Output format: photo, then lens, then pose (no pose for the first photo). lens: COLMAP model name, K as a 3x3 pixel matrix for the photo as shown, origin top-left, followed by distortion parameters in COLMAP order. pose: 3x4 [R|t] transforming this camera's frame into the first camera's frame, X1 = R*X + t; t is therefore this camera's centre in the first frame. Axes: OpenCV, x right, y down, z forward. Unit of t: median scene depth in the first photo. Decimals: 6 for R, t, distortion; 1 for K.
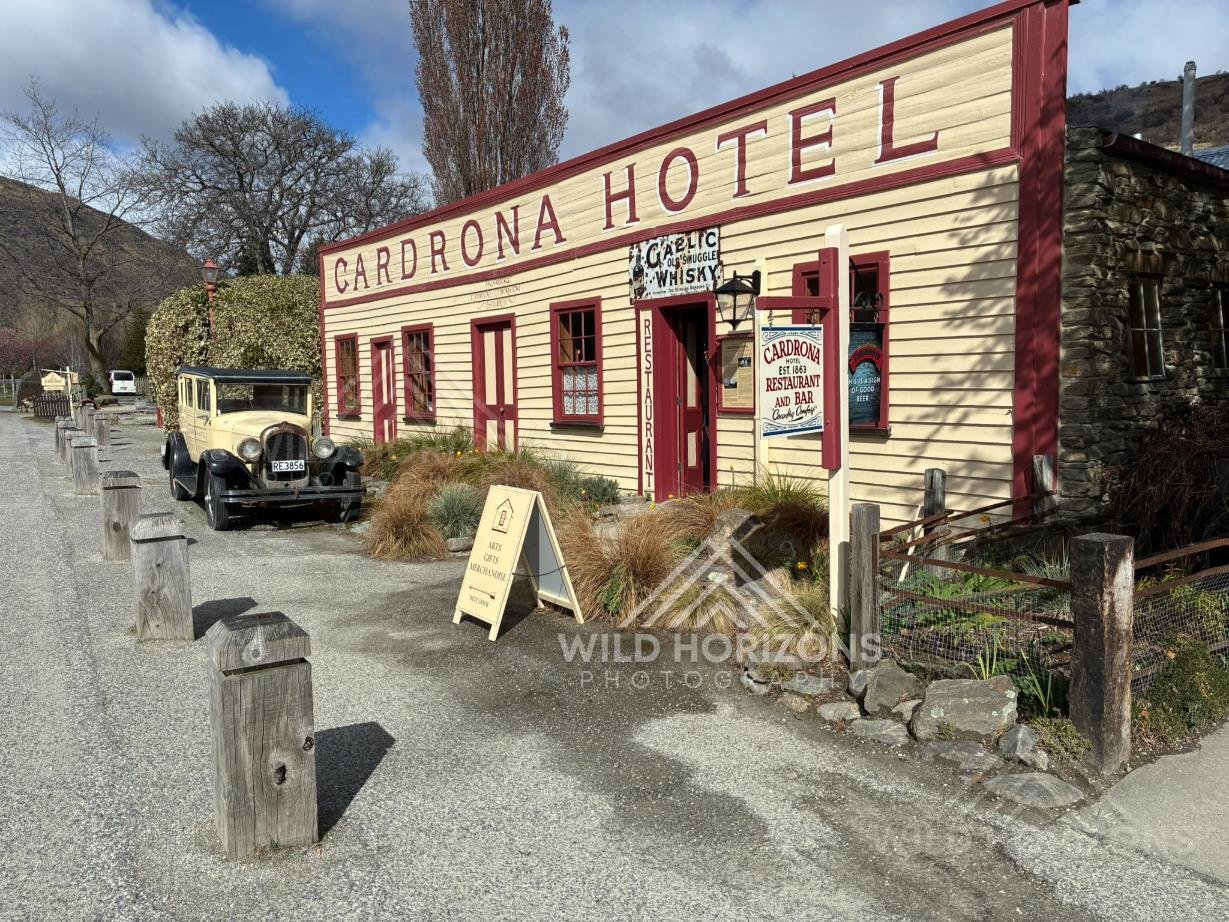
lens RADIAL K [[936.0, 0, 614.5], [0, 936.0, 461.0], [0, 0, 1]] dist [0.002970, 0.000240]
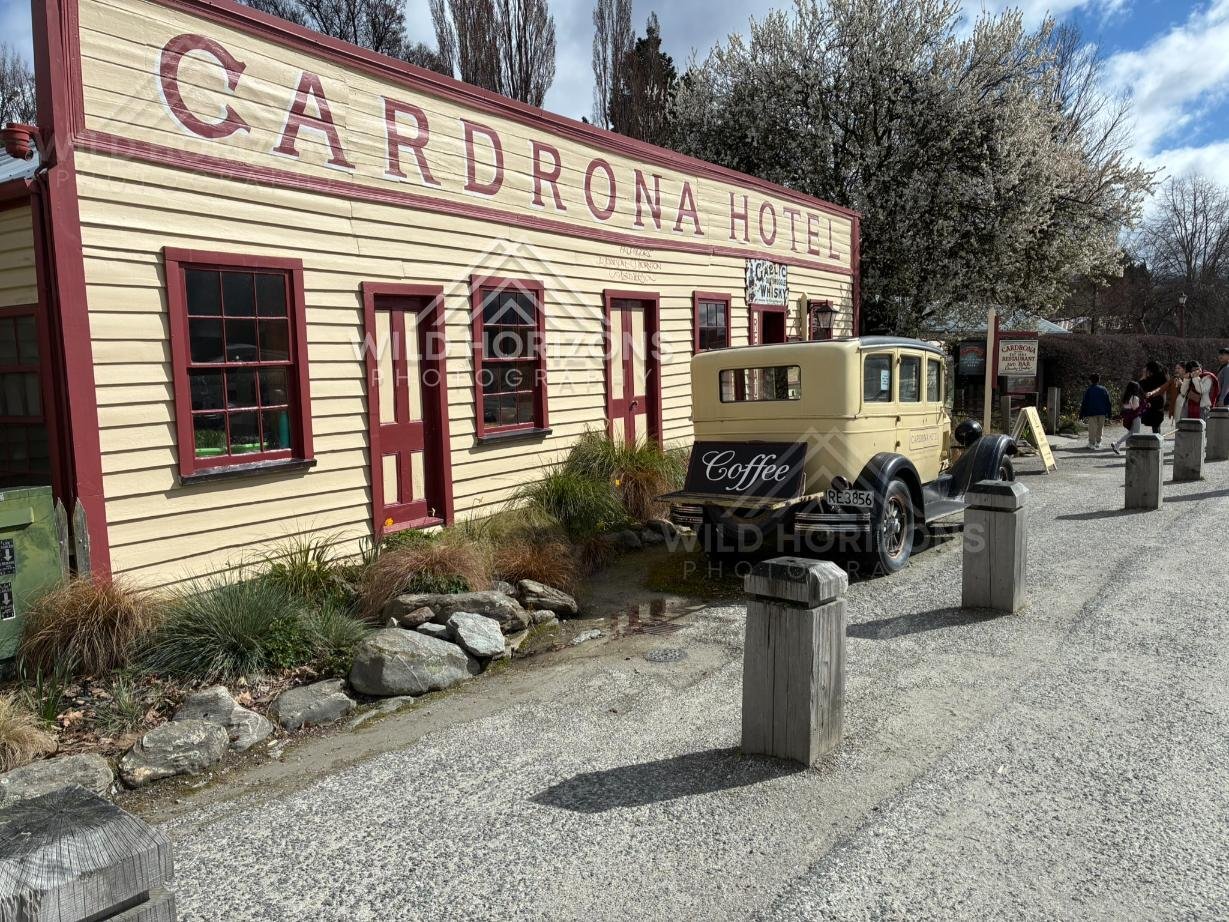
lens RADIAL K [[870.8, 0, 614.5], [0, 870.8, 461.0], [0, 0, 1]] dist [0.000697, -0.031239]
pose [[-0.309042, -0.091782, 0.946609, -0.905002], [0.108669, 0.985406, 0.131021, -0.113062], [-0.944820, 0.143358, -0.294558, 1.311955]]
